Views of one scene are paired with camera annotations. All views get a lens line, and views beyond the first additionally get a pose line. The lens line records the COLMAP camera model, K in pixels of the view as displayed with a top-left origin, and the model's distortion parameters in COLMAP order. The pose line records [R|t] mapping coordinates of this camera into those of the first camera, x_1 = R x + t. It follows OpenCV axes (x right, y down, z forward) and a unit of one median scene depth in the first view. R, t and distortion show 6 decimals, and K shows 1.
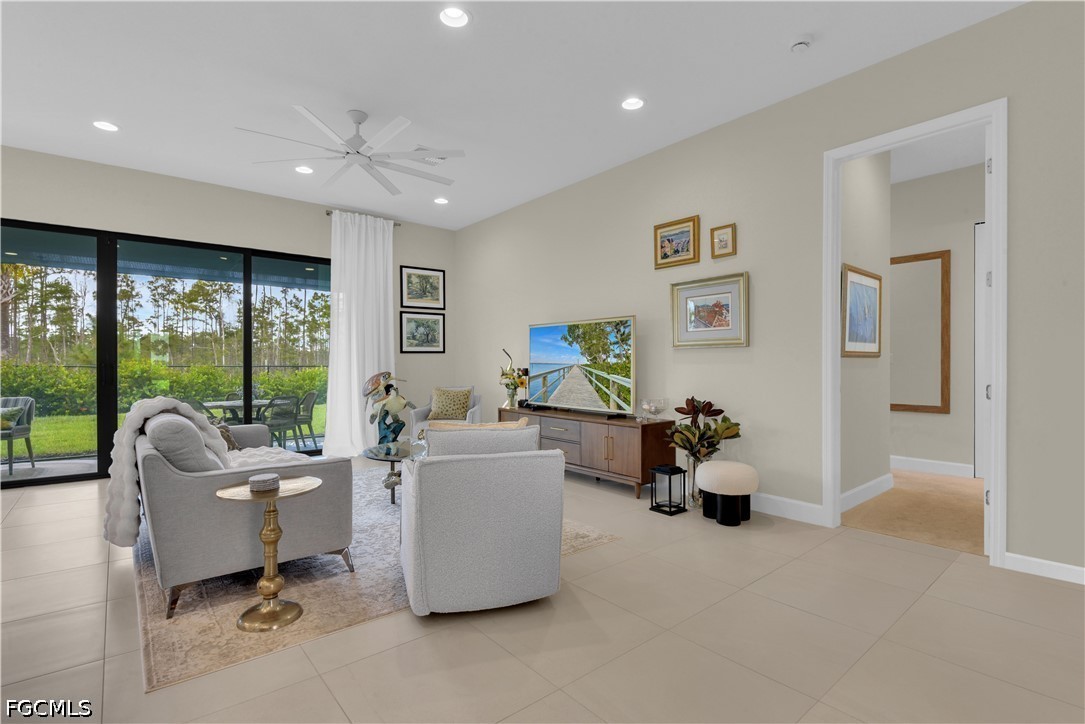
lens RADIAL K [[504.1, 0, 544.7], [0, 504.1, 367.2], [0, 0, 1]] dist [0.000181, -0.012696]
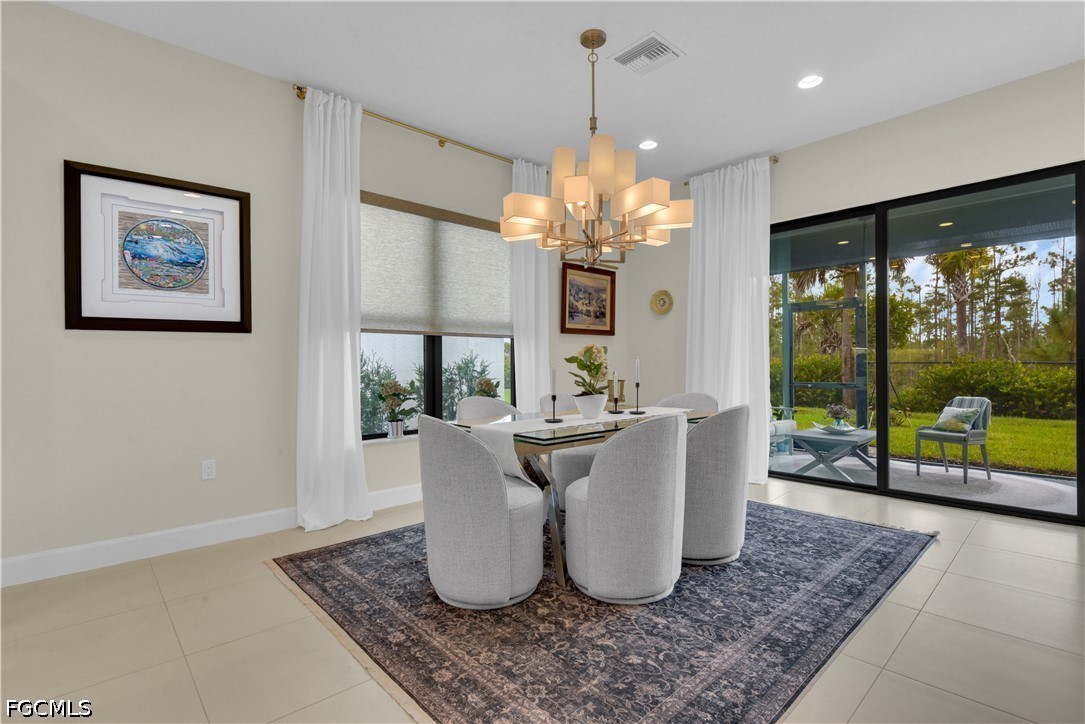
lens RADIAL K [[504.1, 0, 544.7], [0, 504.1, 367.2], [0, 0, 1]] dist [0.000181, -0.012696]
pose [[0.046001, 0.006215, -0.998922, -0.243002], [0.000972, 0.999980, 0.006266, 0.000095], [0.998941, -0.001259, 0.045994, 0.230661]]
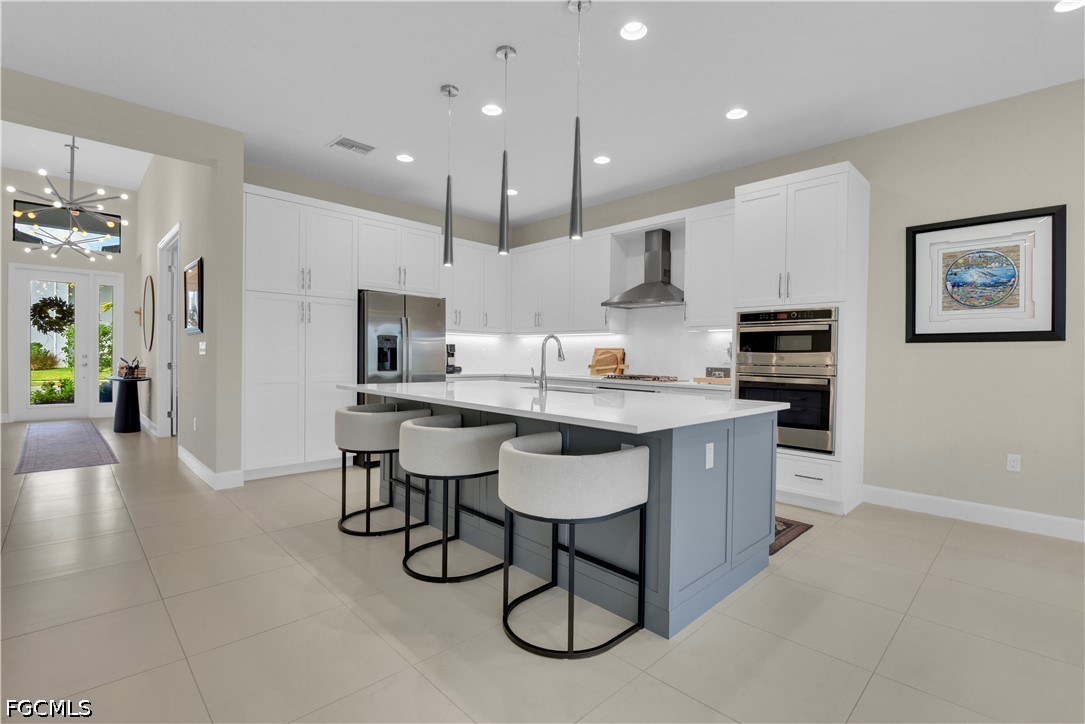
lens RADIAL K [[491.0, 0, 542.5], [0, 491.0, 362.0], [0, 0, 1]] dist [-0.001883, -0.012011]
pose [[-0.997221, -0.013993, -0.073179, -0.170161], [-0.015418, 0.999702, 0.018947, -0.013686], [0.072892, 0.020023, -0.997139, 0.479737]]
